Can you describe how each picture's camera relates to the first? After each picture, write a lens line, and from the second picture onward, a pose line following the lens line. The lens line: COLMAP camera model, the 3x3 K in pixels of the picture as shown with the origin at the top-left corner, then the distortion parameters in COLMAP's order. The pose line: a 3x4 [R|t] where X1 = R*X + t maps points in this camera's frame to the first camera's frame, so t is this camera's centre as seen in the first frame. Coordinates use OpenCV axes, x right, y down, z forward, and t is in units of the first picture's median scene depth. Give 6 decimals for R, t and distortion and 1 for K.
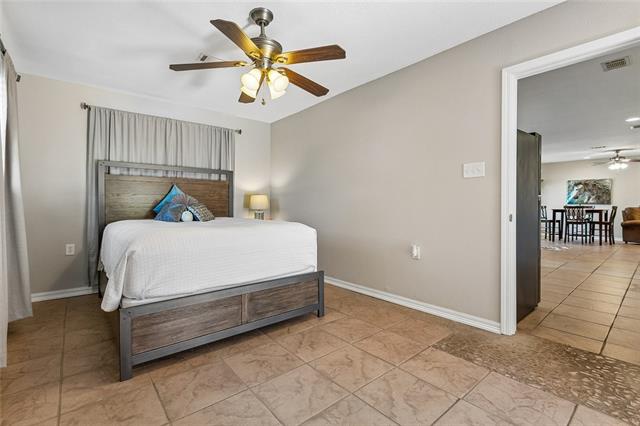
lens RADIAL K [[287.4, 0, 326.0], [0, 287.4, 208.6], [0, 0, 1]] dist [0.000621, 0.000515]
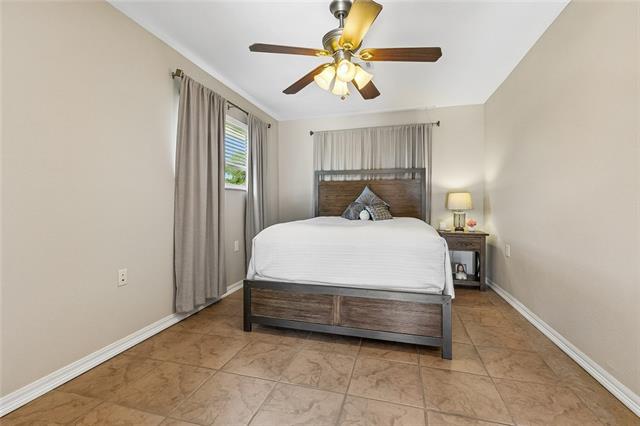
lens RADIAL K [[287.4, 0, 321.8], [0, 287.4, 207.0], [0, 0, 1]] dist [0.000621, 0.000515]
pose [[0.560847, 0.007382, -0.827887, 0.392867], [-0.010790, 0.999940, 0.001607, -0.005127], [0.827849, 0.008031, 0.560893, 0.316363]]
